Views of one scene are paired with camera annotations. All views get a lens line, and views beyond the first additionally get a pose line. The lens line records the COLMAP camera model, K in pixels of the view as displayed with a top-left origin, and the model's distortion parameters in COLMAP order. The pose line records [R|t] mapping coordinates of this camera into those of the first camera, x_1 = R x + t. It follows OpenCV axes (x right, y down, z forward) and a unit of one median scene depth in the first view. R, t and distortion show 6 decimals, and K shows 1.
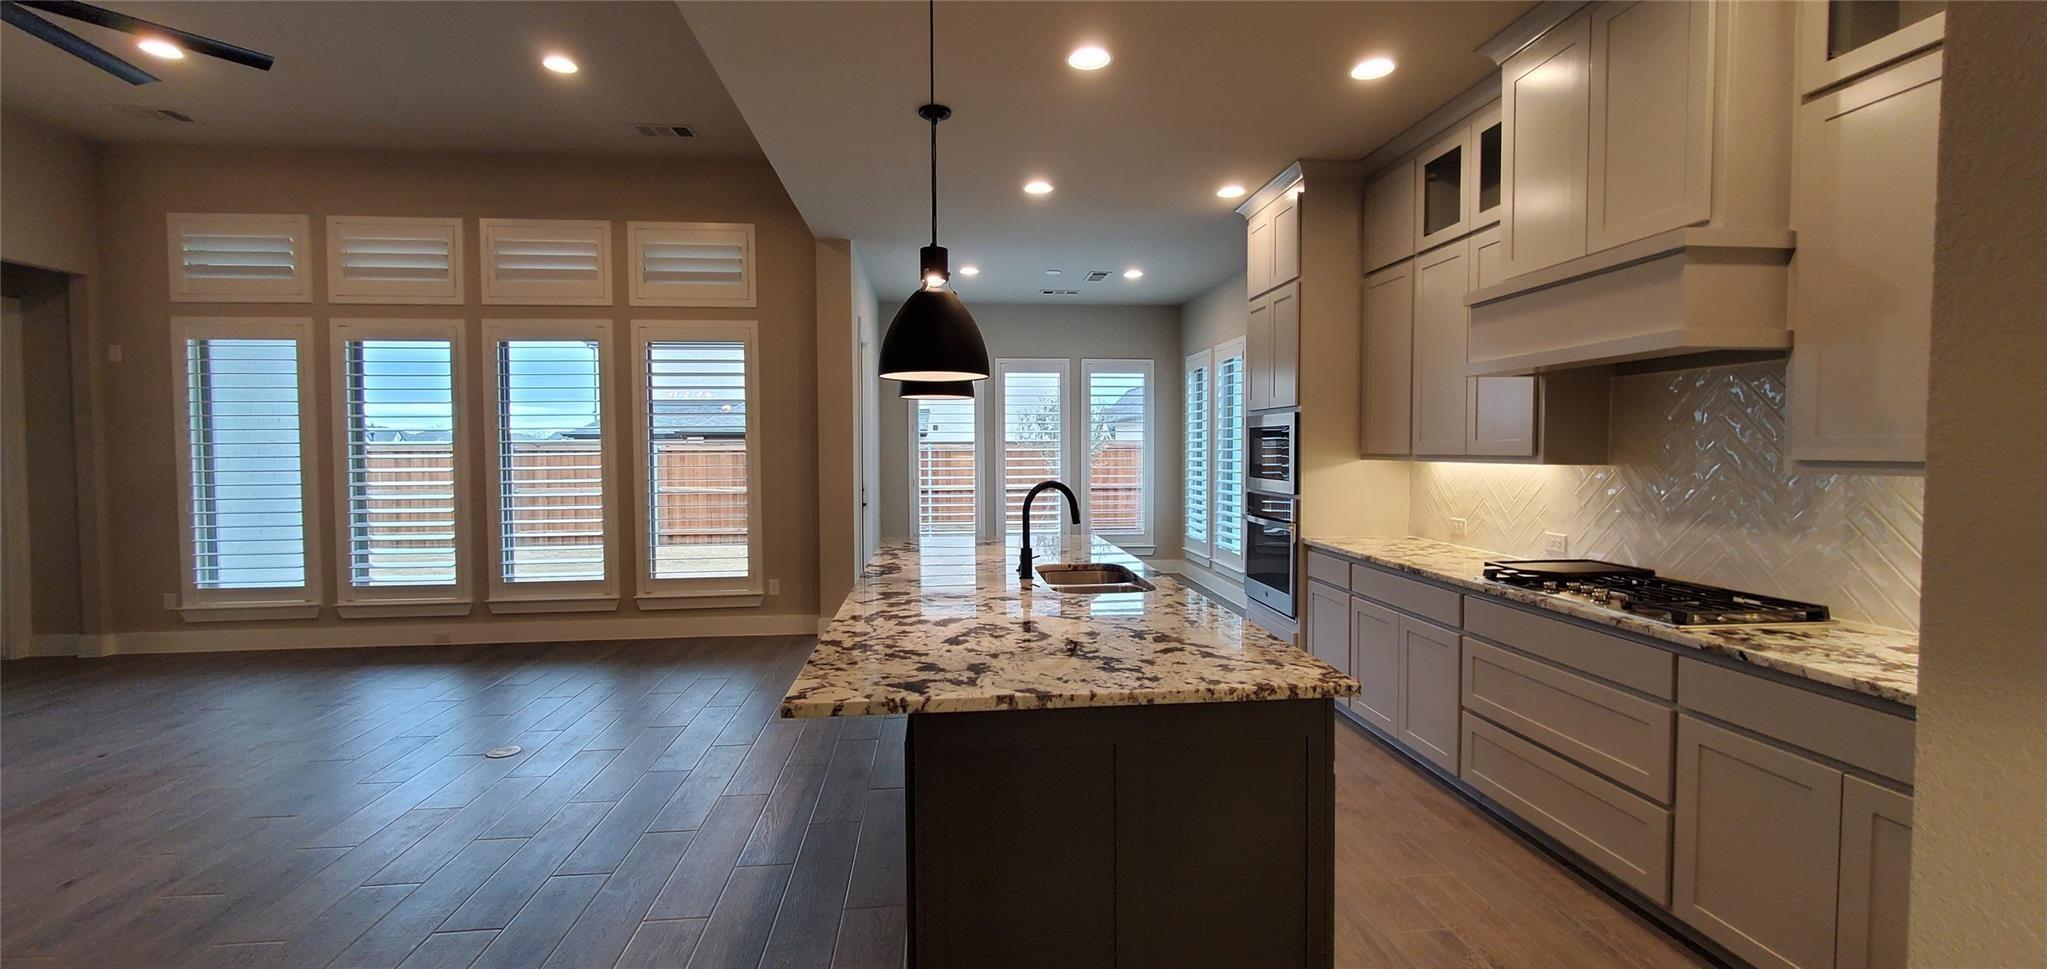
lens RADIAL K [[825.5, 0, 1023.8], [0, 825.5, 475.1], [0, 0, 1]] dist [0.009887, -0.004614]
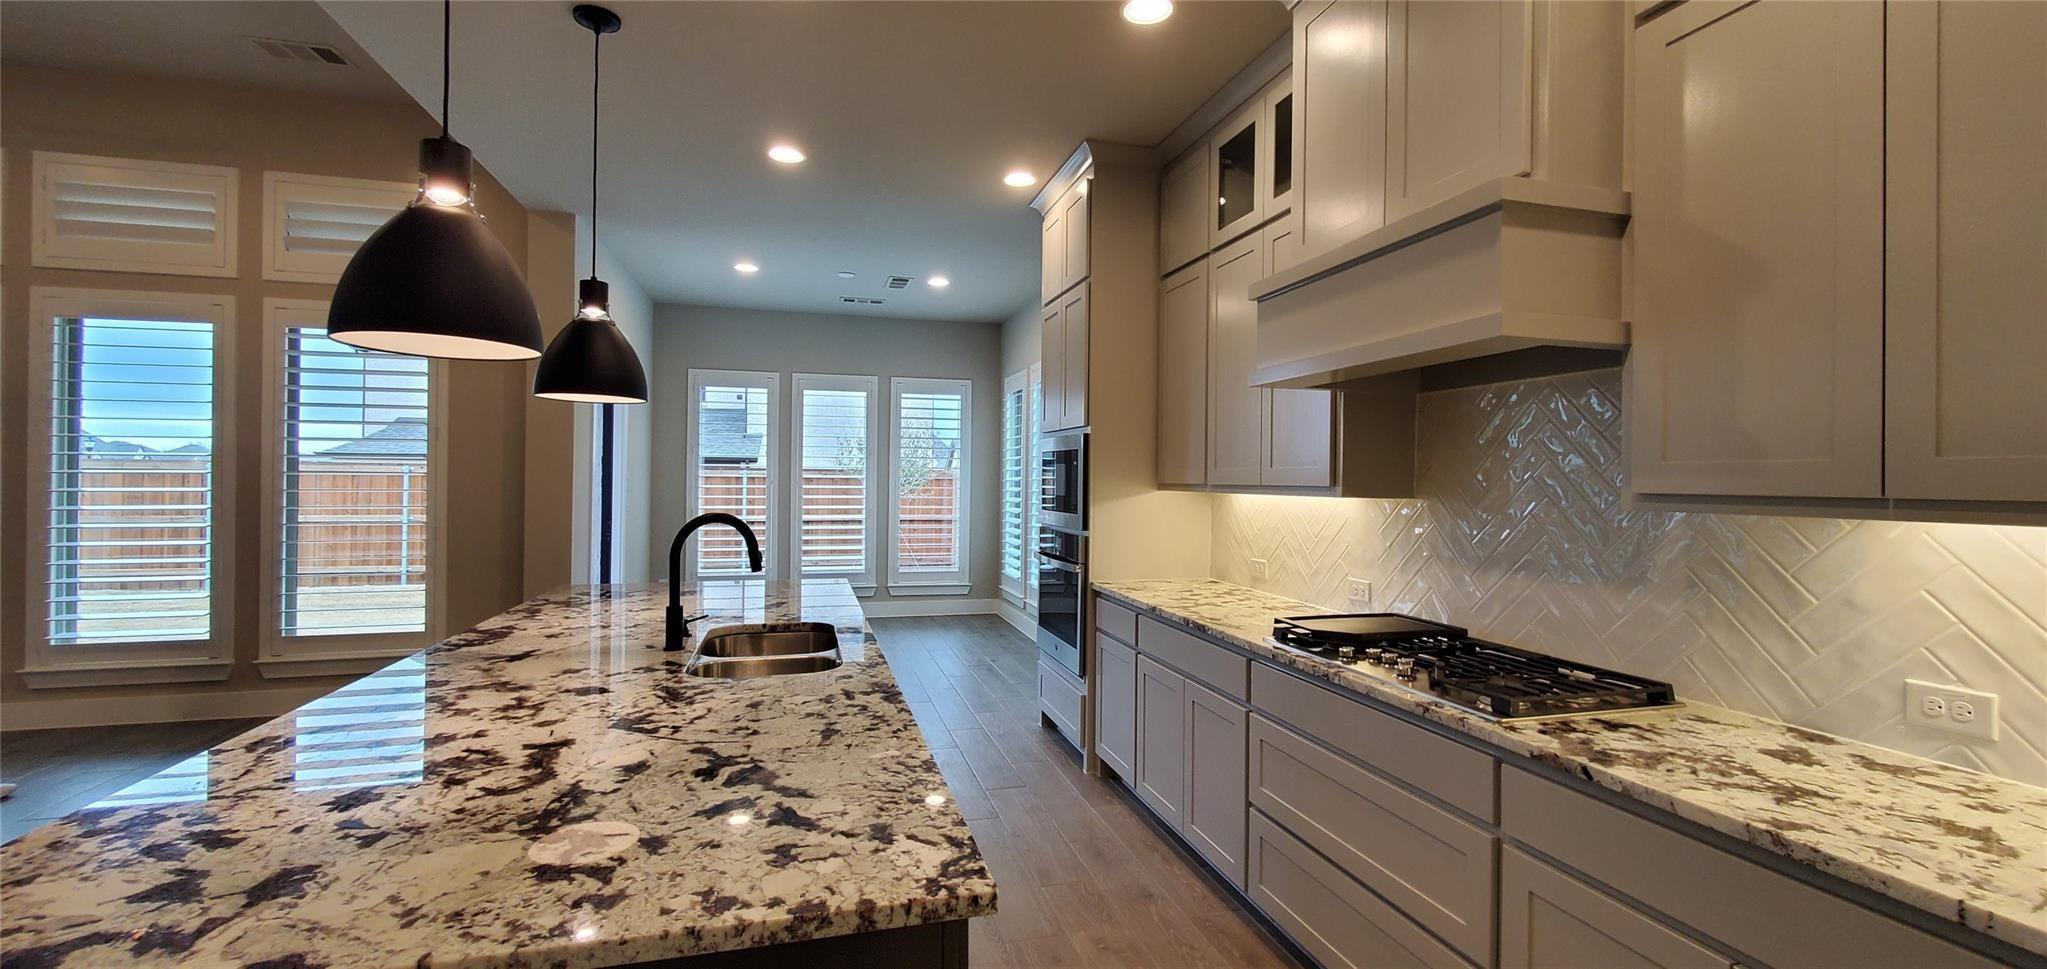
lens RADIAL K [[825.5, 0, 1023.8], [0, 825.5, 475.1], [0, 0, 1]] dist [0.009887, -0.004614]
pose [[0.985992, 0.015273, 0.166092, 0.185372], [-0.009042, 0.999229, -0.038208, -0.000444], [-0.166547, 0.036171, 0.985370, 0.252581]]
